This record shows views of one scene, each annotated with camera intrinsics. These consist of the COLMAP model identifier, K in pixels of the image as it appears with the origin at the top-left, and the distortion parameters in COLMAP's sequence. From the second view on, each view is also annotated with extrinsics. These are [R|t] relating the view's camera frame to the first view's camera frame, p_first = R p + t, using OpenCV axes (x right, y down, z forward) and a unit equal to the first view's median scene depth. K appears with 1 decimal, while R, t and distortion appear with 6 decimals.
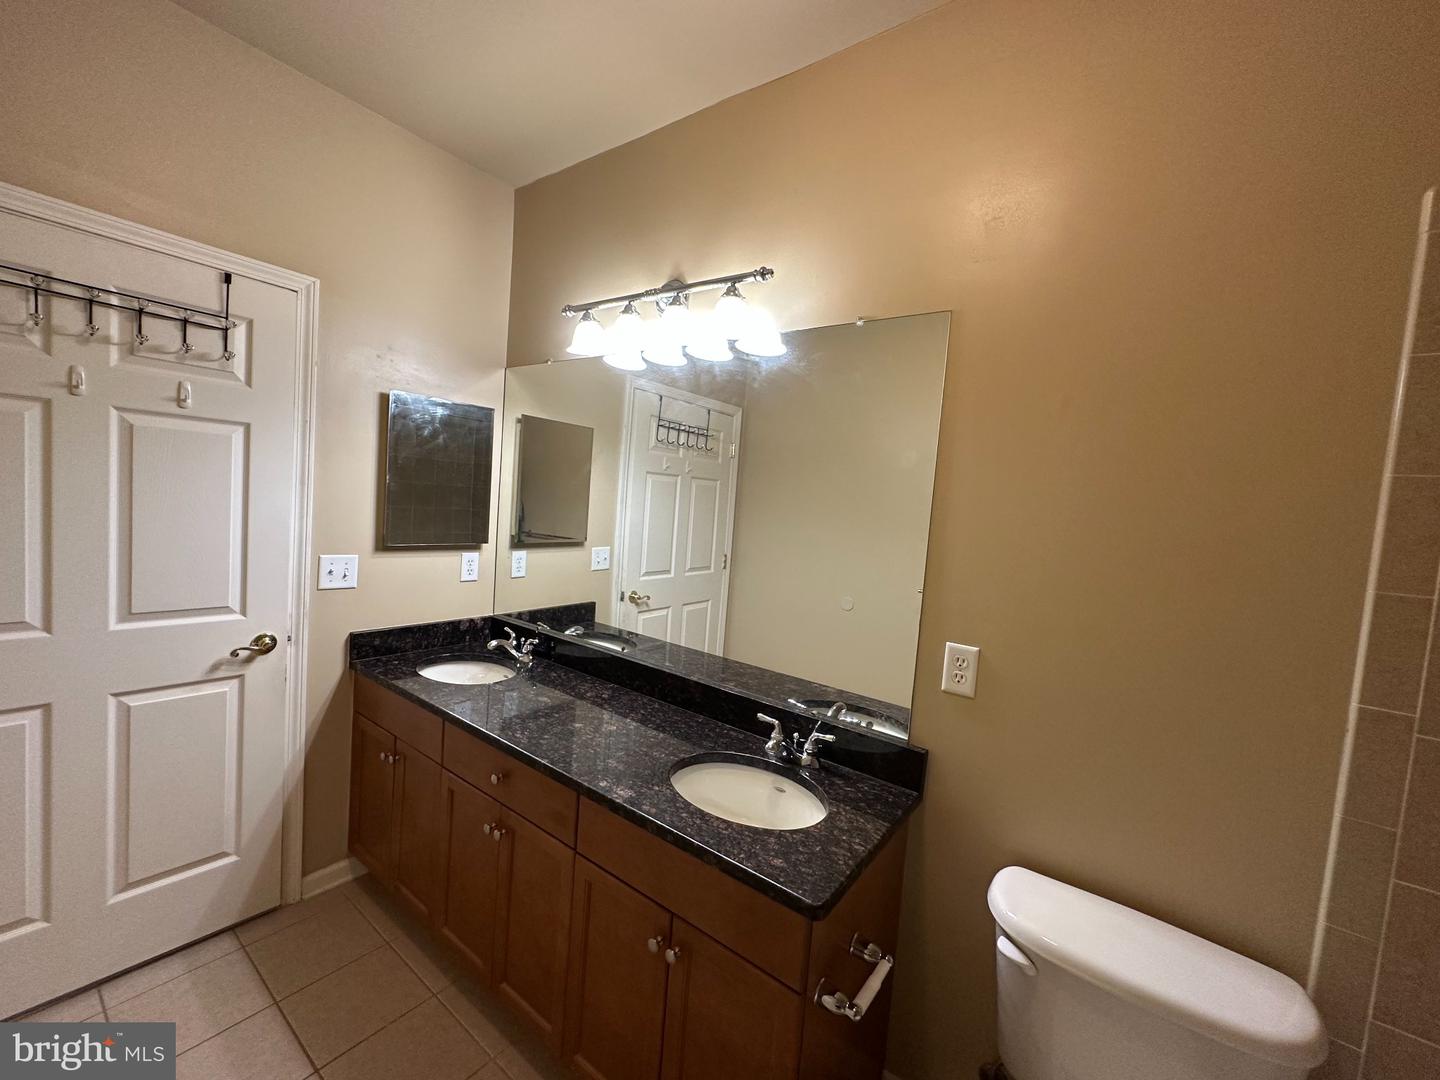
lens RADIAL K [[577.8, 0, 721.0], [0, 577.8, 534.5], [0, 0, 1]] dist [-0.001398, -0.000206]
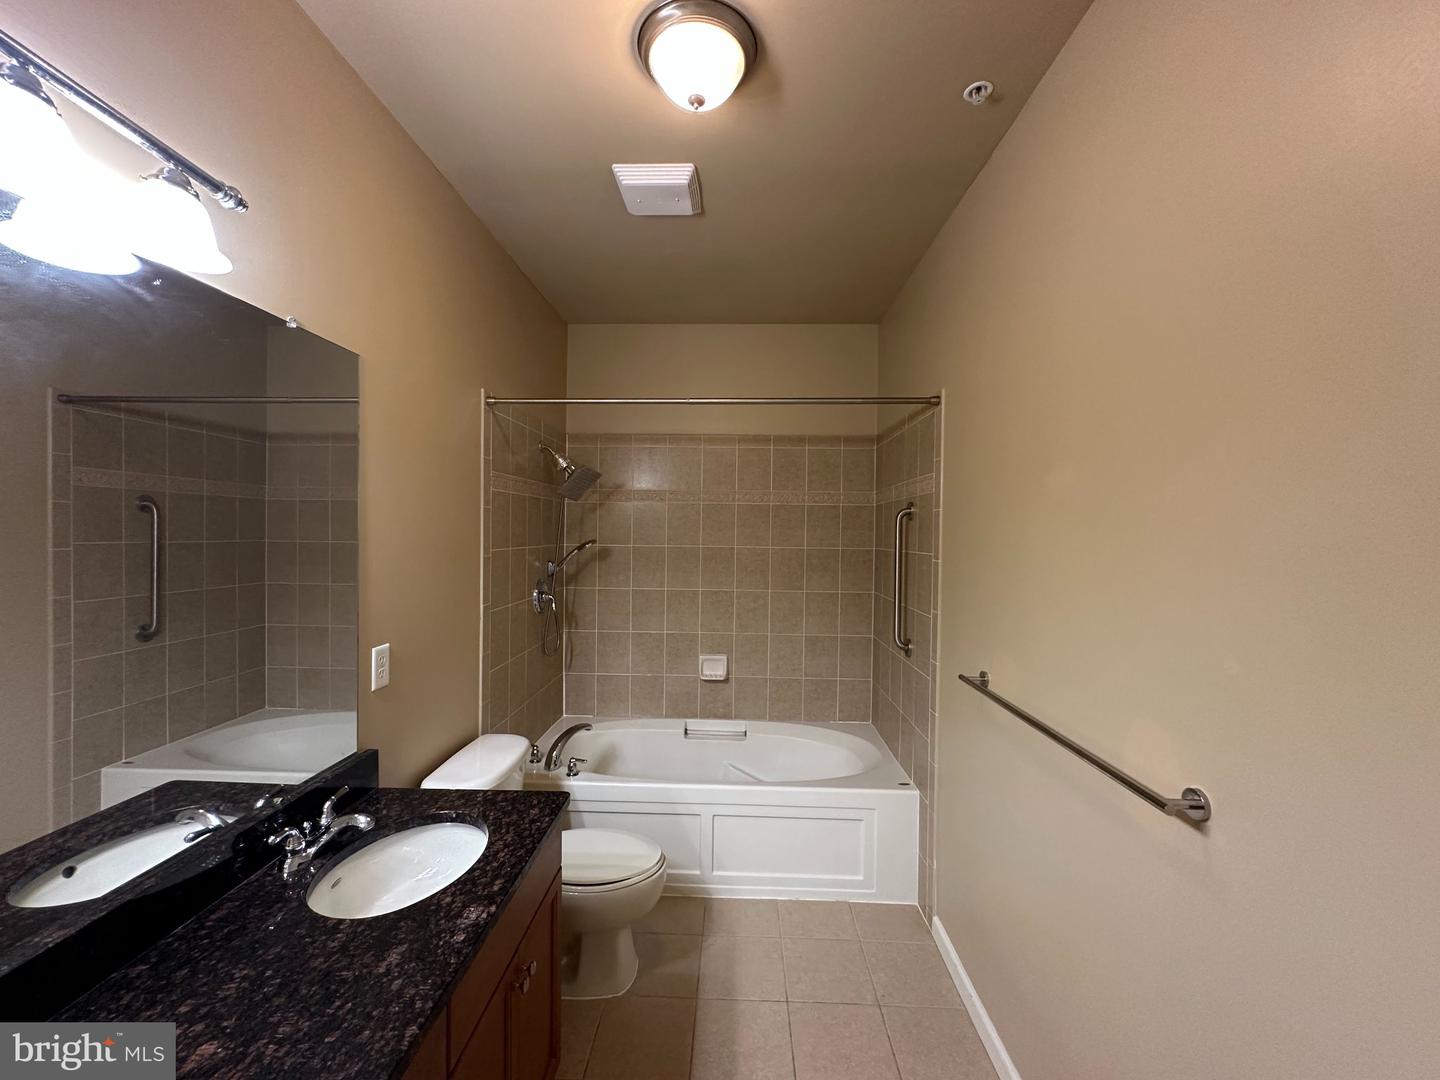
lens RADIAL K [[577.8, 0, 721.0], [0, 577.8, 534.5], [0, 0, 1]] dist [-0.001398, -0.000206]
pose [[-0.565193, -0.088206, 0.820230, -0.935587], [-0.001686, 0.994389, 0.105773, -0.164972], [-0.824957, 0.058400, -0.562170, 1.075818]]
